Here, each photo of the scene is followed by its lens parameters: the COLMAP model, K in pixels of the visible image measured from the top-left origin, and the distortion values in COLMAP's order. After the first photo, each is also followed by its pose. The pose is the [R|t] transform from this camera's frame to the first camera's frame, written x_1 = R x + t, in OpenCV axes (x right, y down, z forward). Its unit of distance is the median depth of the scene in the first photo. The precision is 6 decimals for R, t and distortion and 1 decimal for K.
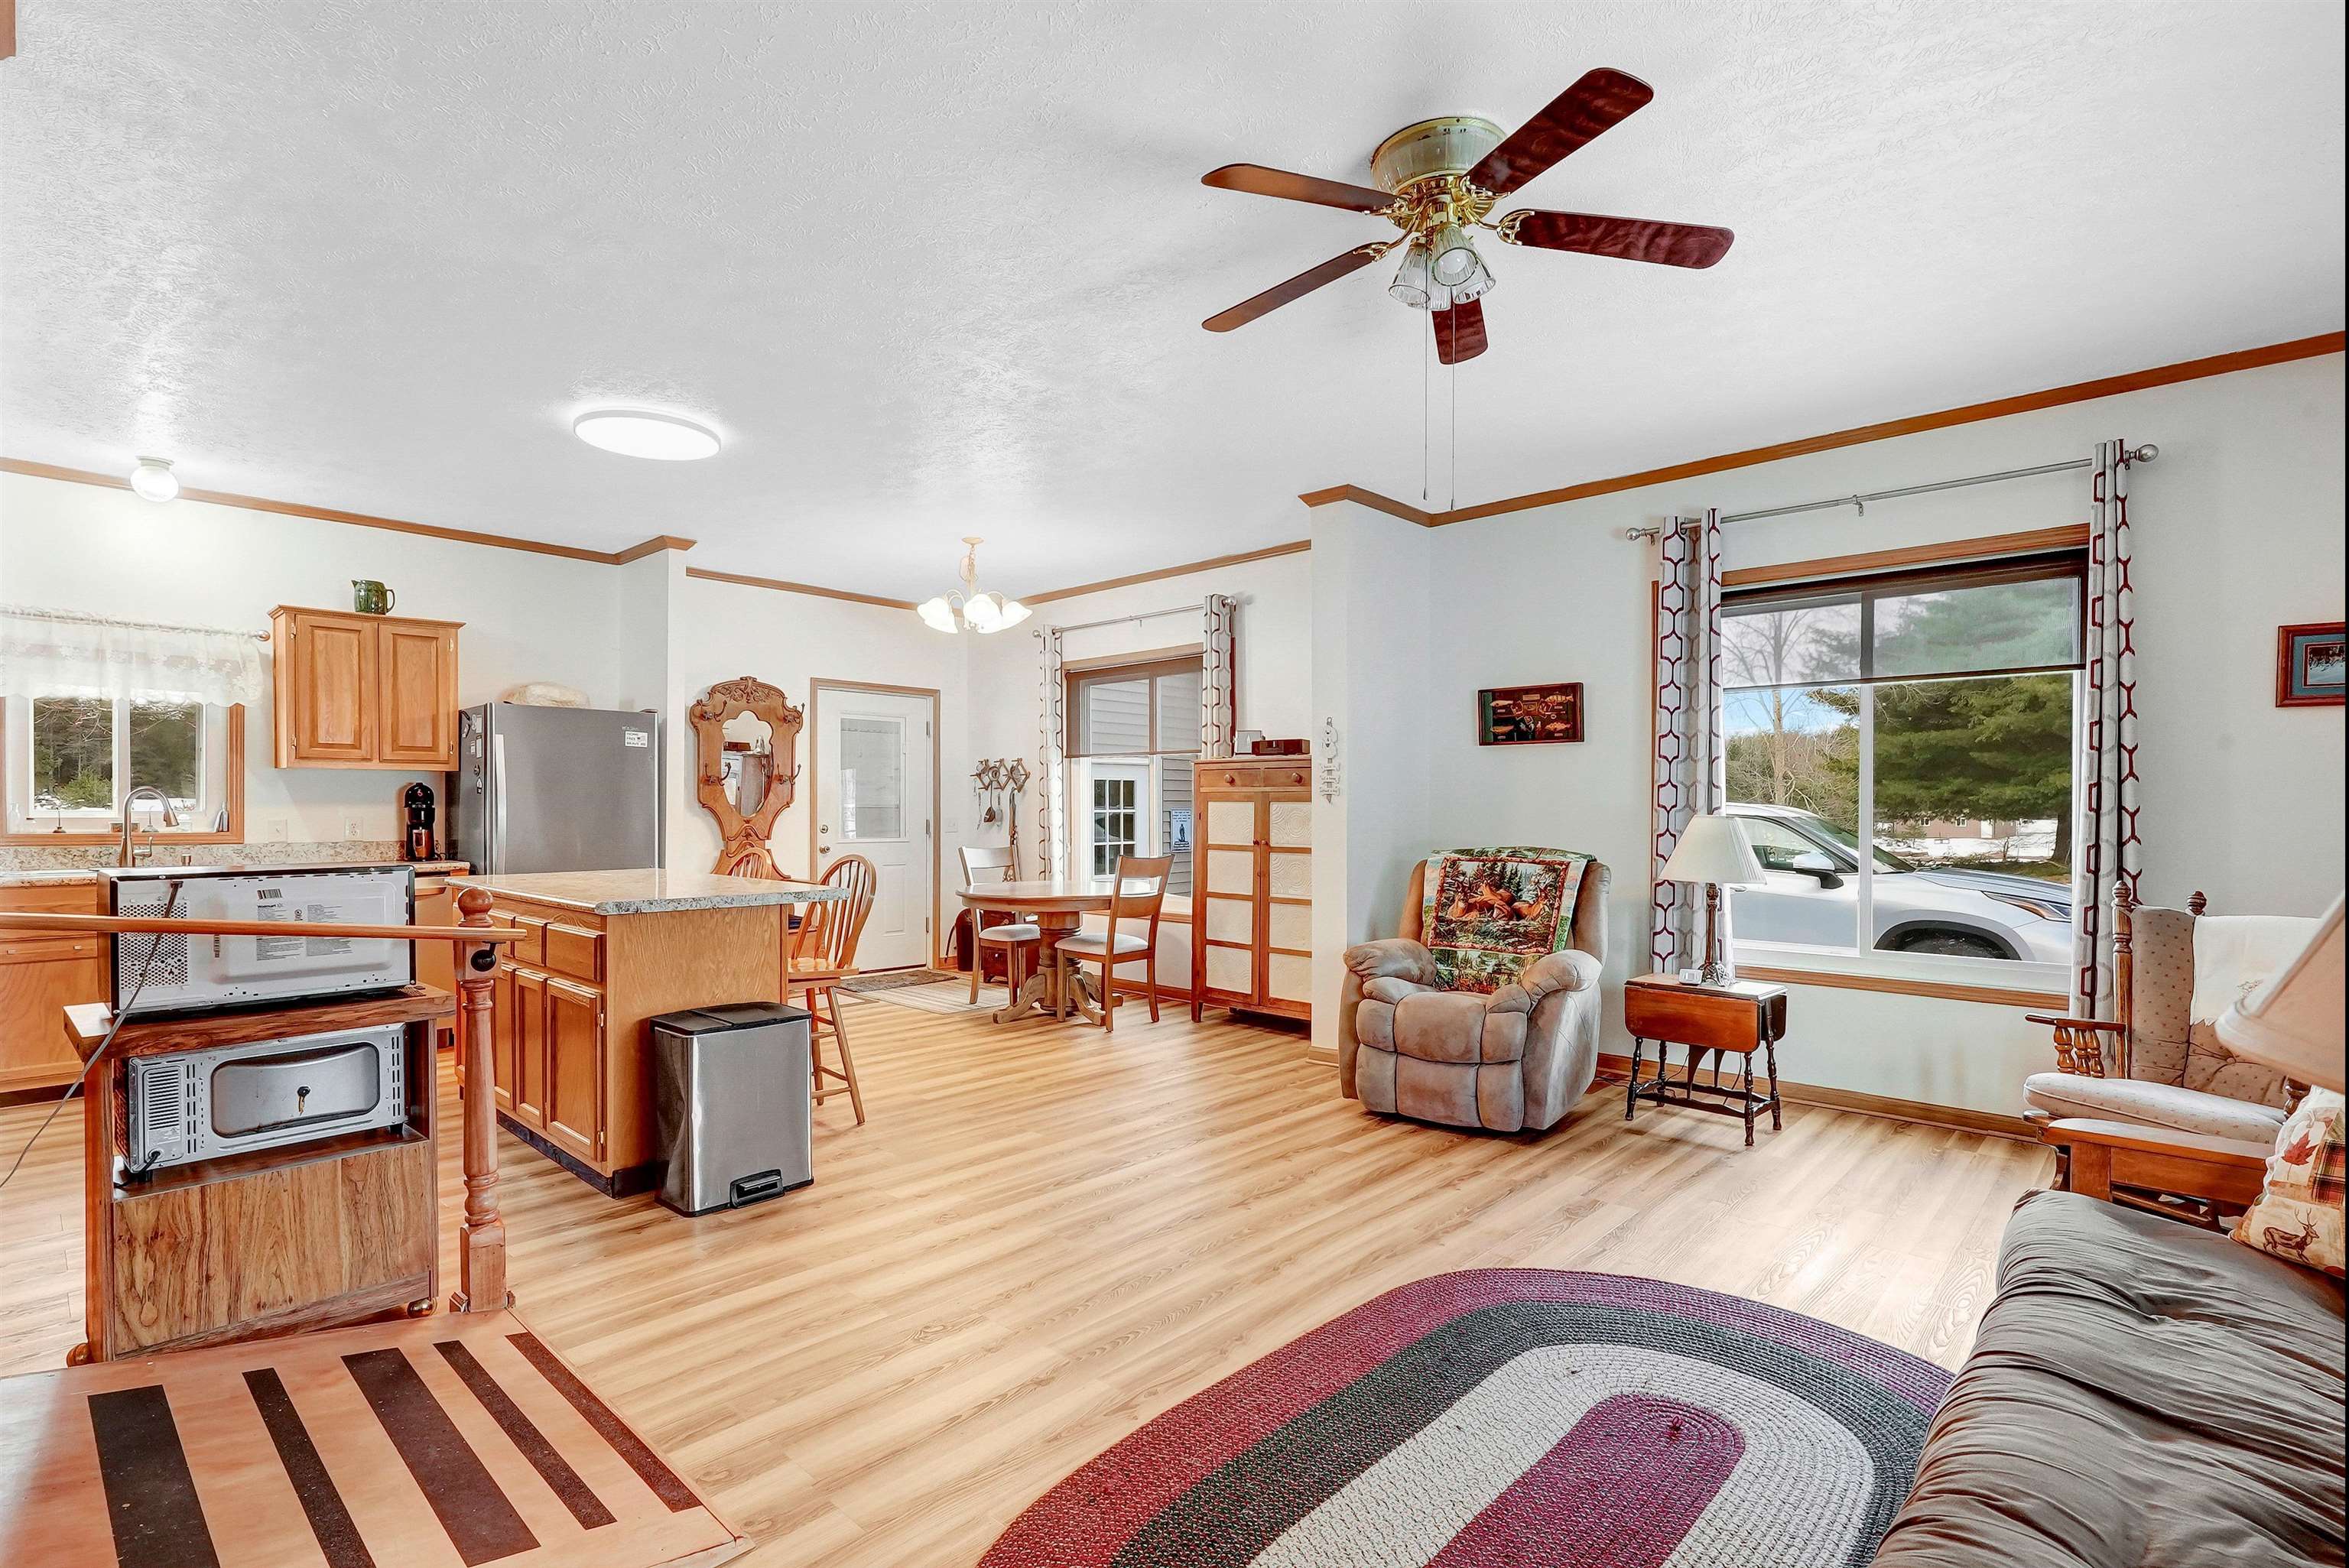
lens RADIAL K [[1081.8, 0, 1194.2], [0, 1081.8, 825.2], [0, 0, 1]] dist [-0.009029, 0.004164]
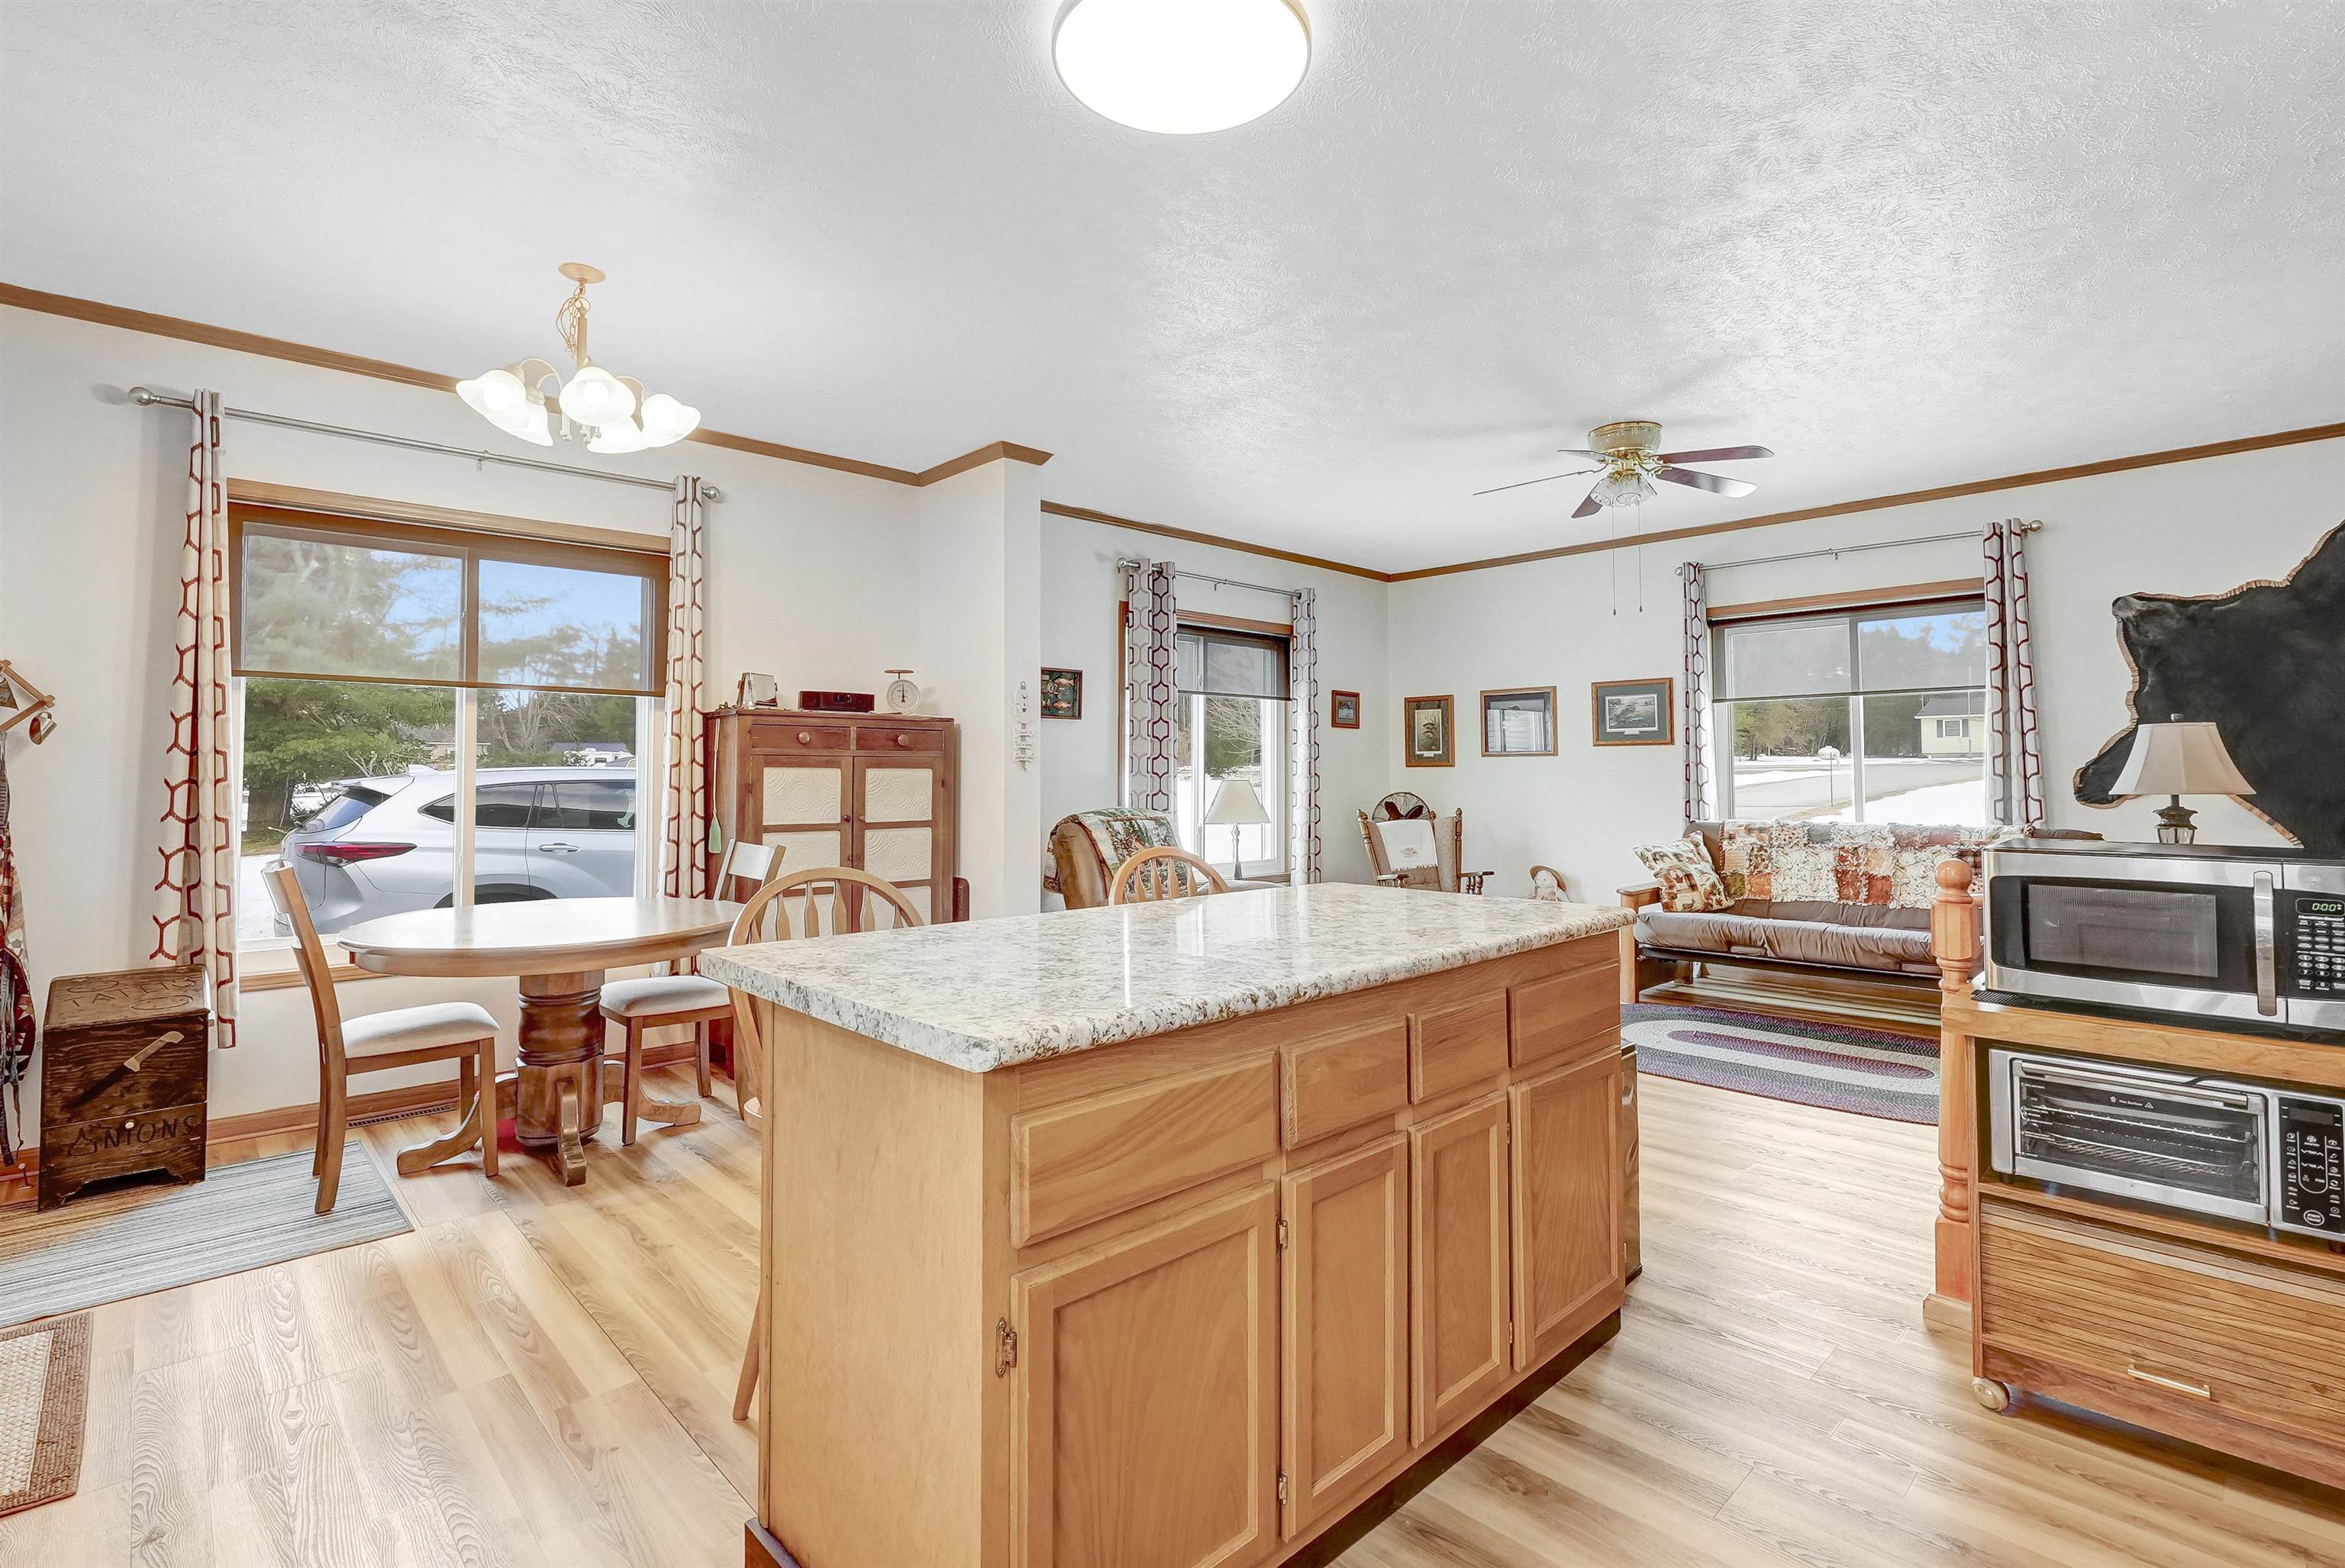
lens RADIAL K [[1080.1, 0, 1179.6], [0, 1080.1, 775.3], [0, 0, 1]] dist [-0.009029, 0.004164]
pose [[0.045226, -0.004988, 0.998964, -0.770974], [0.018976, 0.999811, 0.004133, -0.016254], [-0.998797, 0.018769, 0.045312, 0.767636]]
